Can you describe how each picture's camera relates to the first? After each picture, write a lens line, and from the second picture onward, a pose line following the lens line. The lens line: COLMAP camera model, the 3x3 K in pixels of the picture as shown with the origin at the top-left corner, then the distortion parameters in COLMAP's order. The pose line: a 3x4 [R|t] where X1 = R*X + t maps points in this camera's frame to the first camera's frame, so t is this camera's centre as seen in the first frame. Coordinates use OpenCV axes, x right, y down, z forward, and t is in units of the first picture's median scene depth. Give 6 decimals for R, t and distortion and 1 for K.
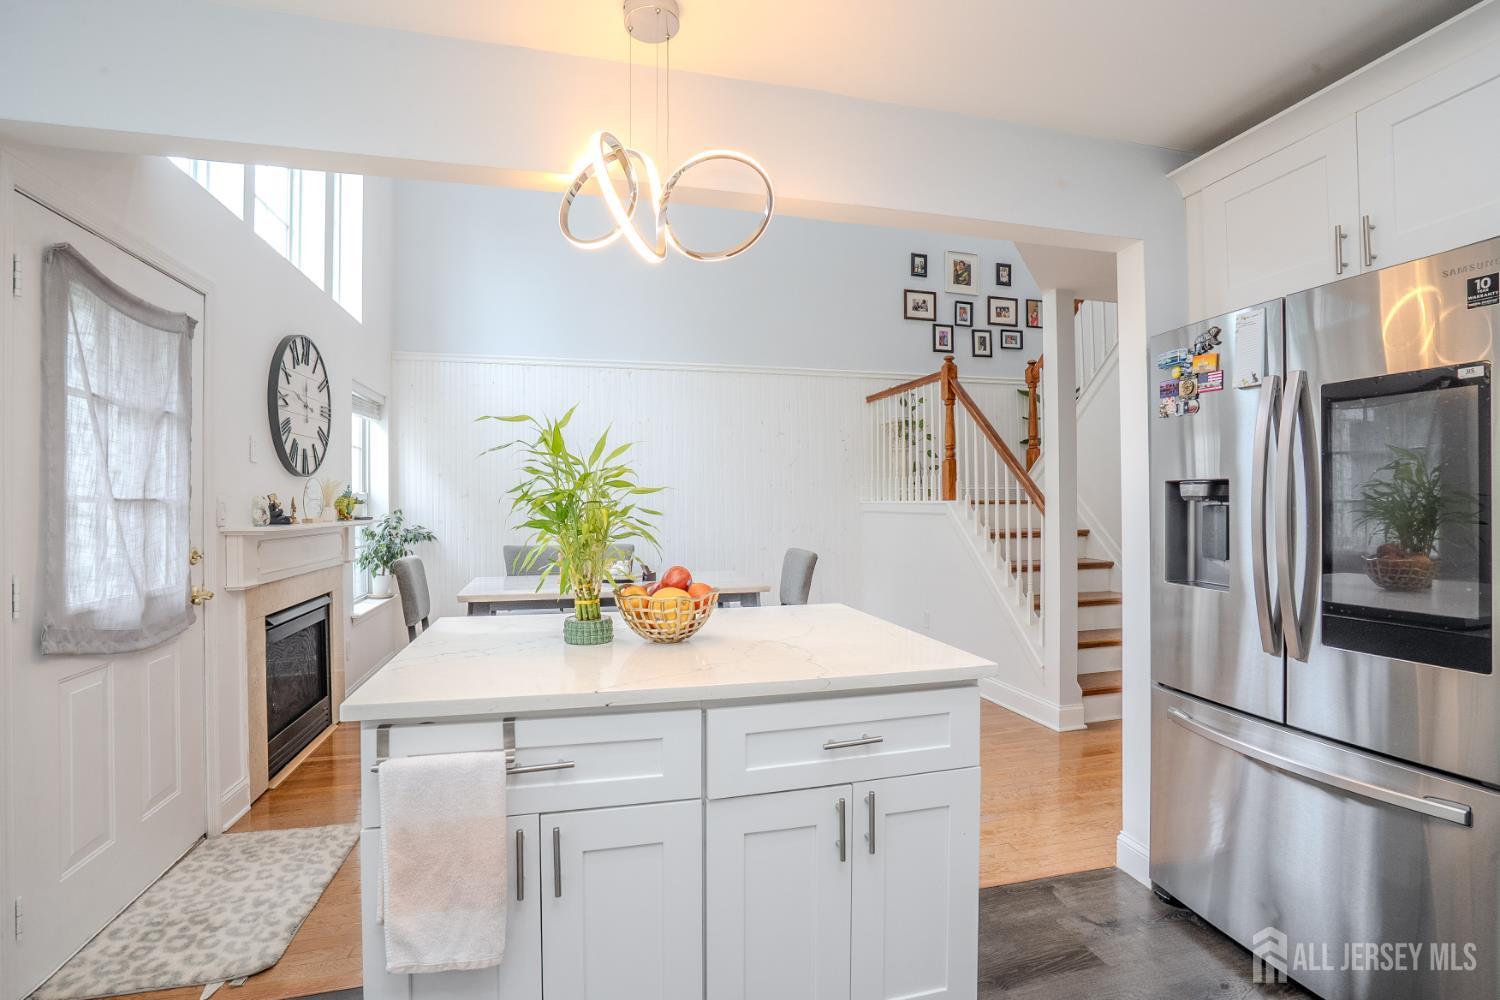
lens RADIAL K [[685.7, 0, 755.1], [0, 685.7, 500.6], [0, 0, 1]] dist [-0.044375, 0.016209]
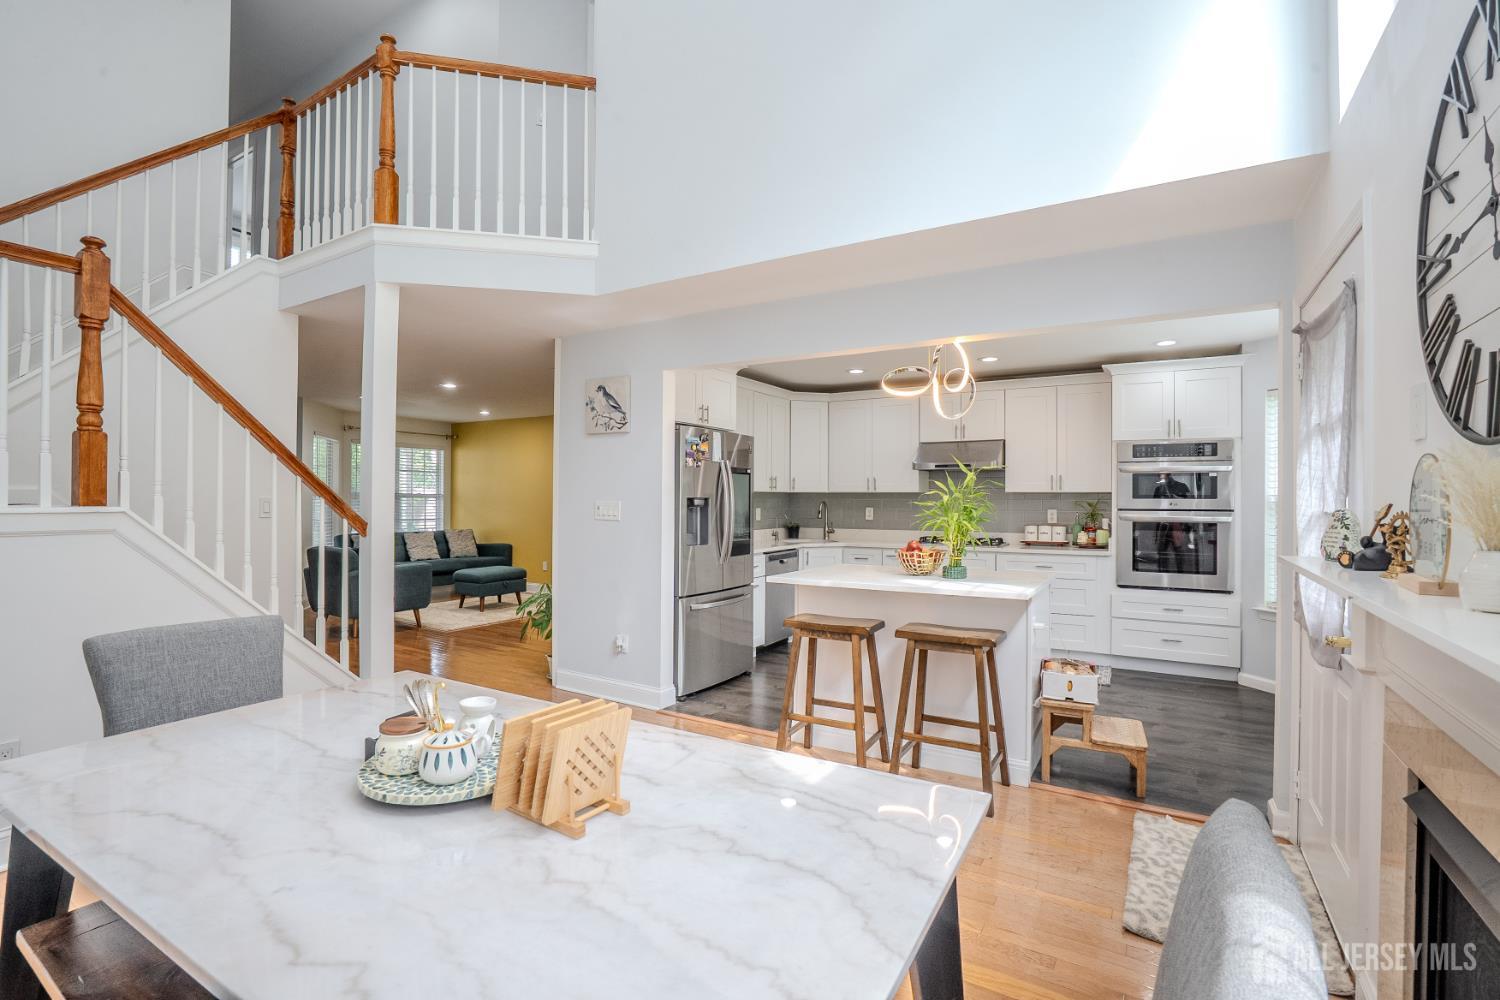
lens RADIAL K [[691.1, 0, 748.2], [0, 691.1, 498.2], [0, 0, 1]] dist [-0.060266, 0.022565]
pose [[-0.686252, 0.001350, 0.727363, -0.539347], [-0.004601, 0.999970, -0.006197, -0.007653], [-0.727349, -0.007599, -0.686225, 1.170552]]
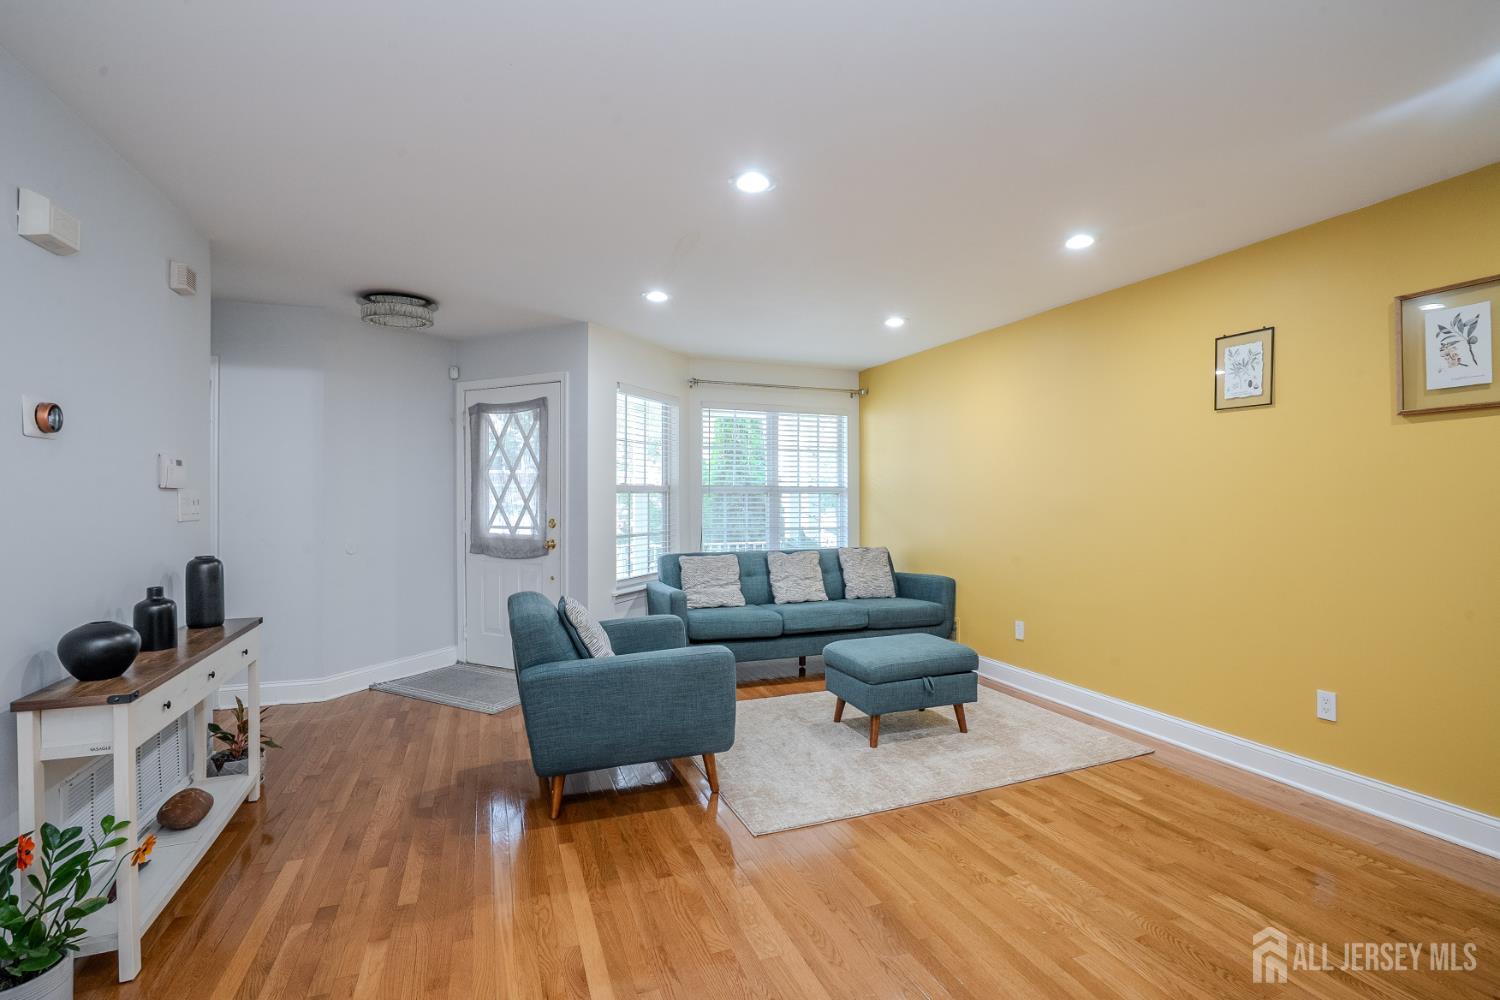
lens RADIAL K [[691.1, 0, 748.2], [0, 691.1, 498.2], [0, 0, 1]] dist [-0.060266, 0.022565]
pose [[-0.099742, 0.003624, 0.995007, 0.520268], [-0.001465, 0.999992, -0.003789, -0.001541], [-0.995012, -0.001836, -0.099736, 0.644945]]
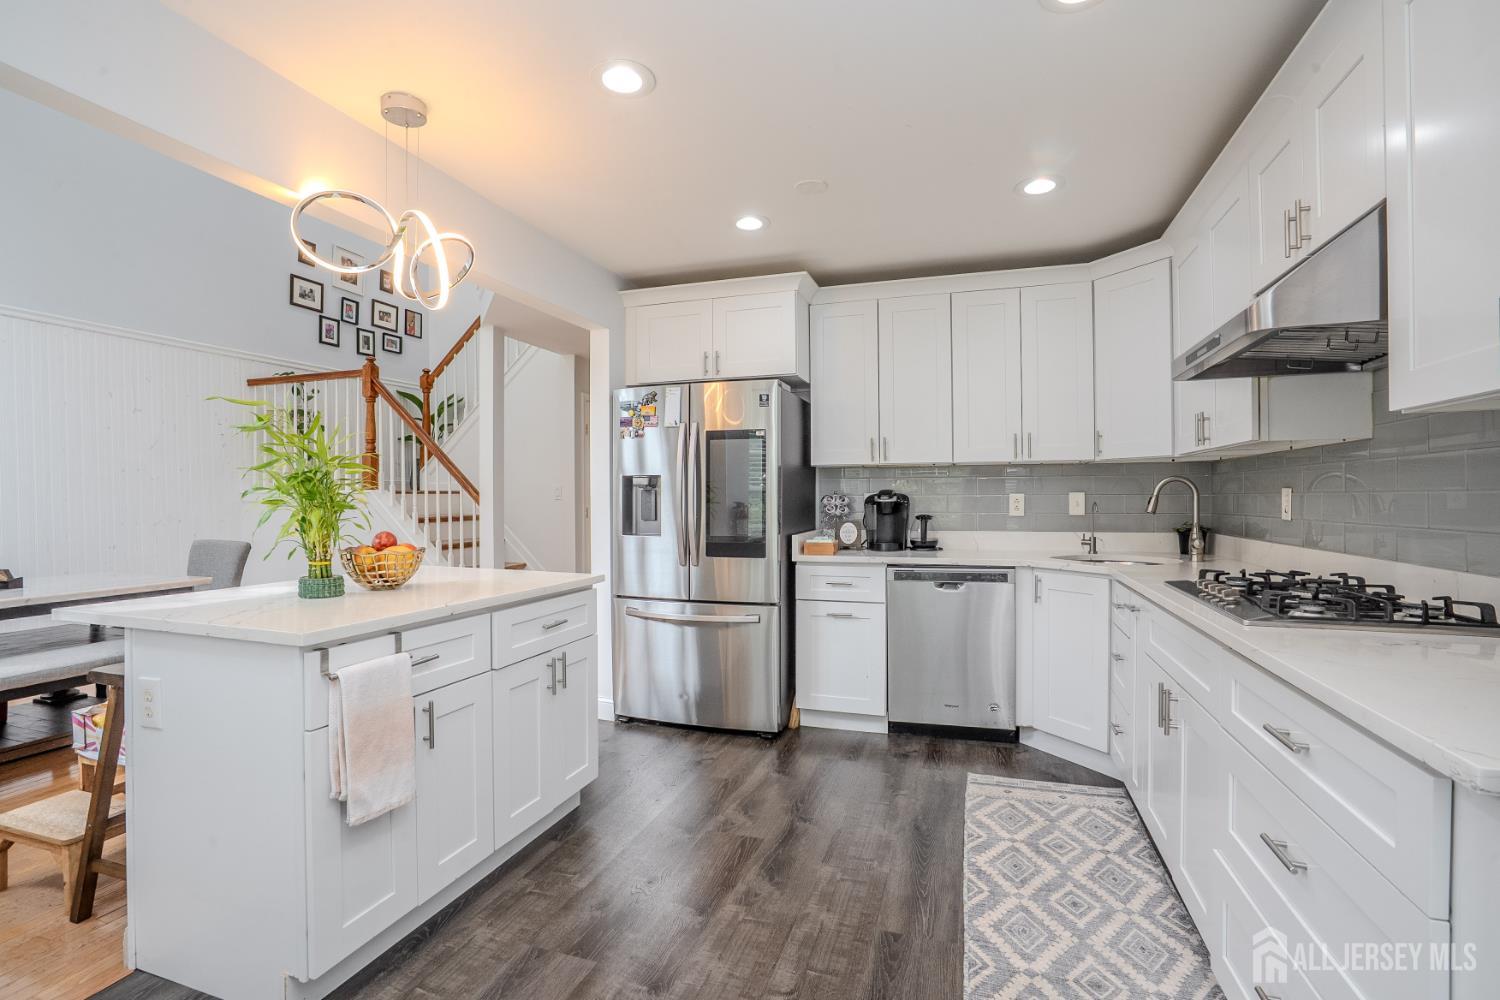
lens RADIAL K [[691.1, 0, 748.2], [0, 691.1, 498.2], [0, 0, 1]] dist [-0.060266, 0.022565]
pose [[0.553864, 0.001290, 0.832606, -0.332370], [-0.001652, 0.999999, -0.000451, 0.013855], [-0.832605, -0.001126, 0.553866, -0.111237]]
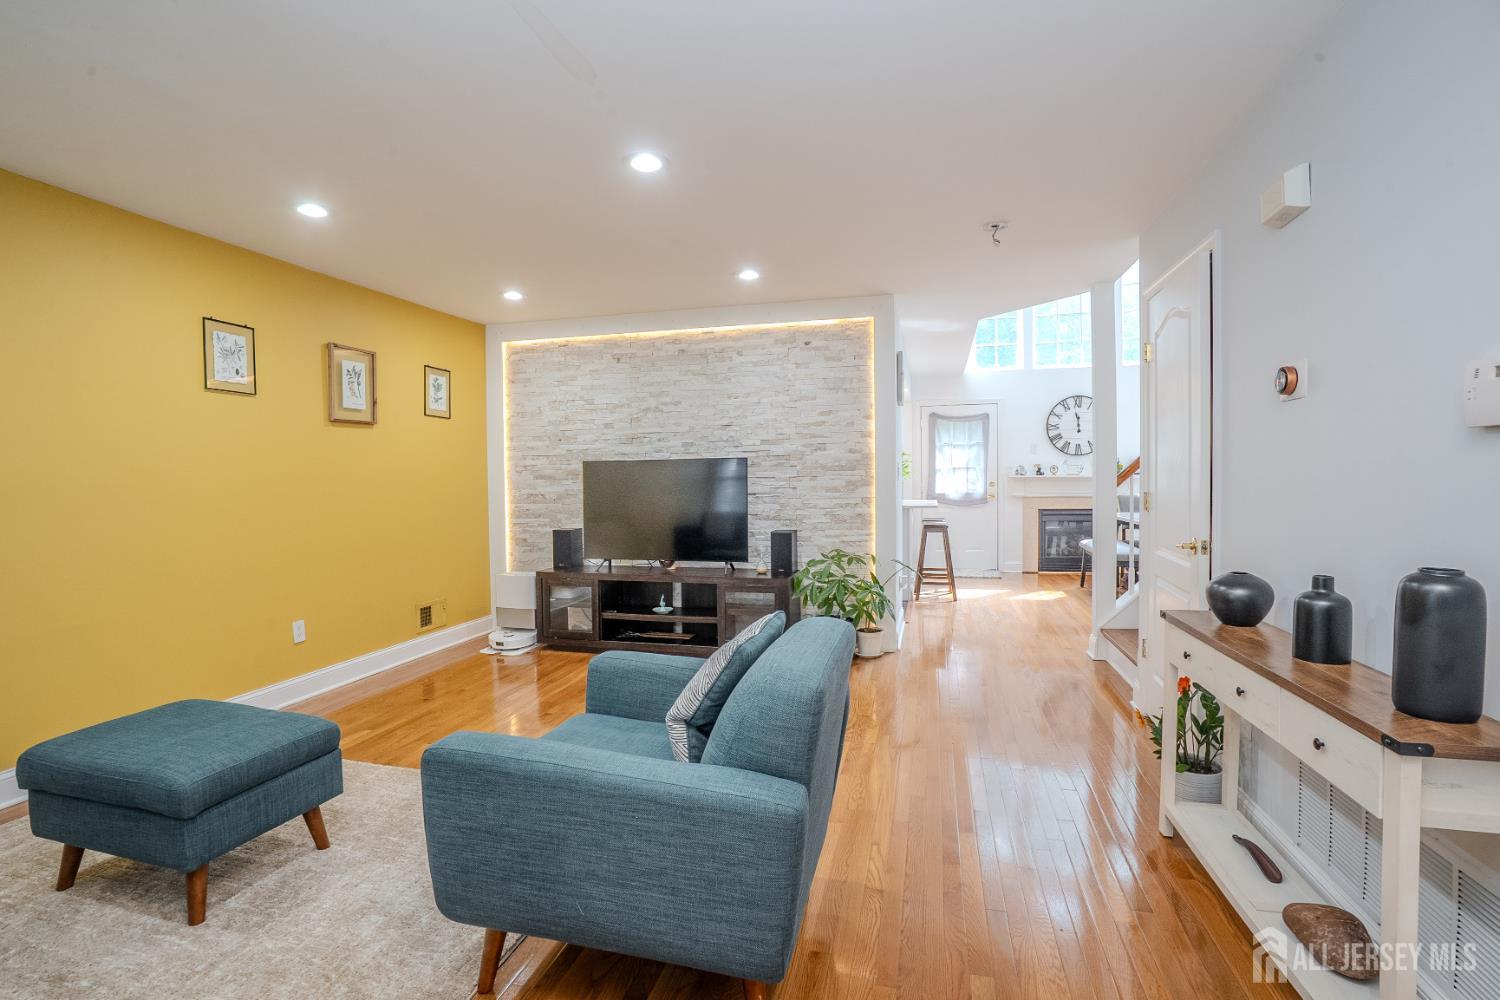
lens RADIAL K [[691.1, 0, 748.2], [0, 691.1, 498.2], [0, 0, 1]] dist [-0.060266, 0.022565]
pose [[-0.499377, 0.040177, -0.865452, 1.618154], [0.017475, 0.999188, 0.036302, 0.003506], [0.866208, 0.003005, -0.499674, 0.972075]]
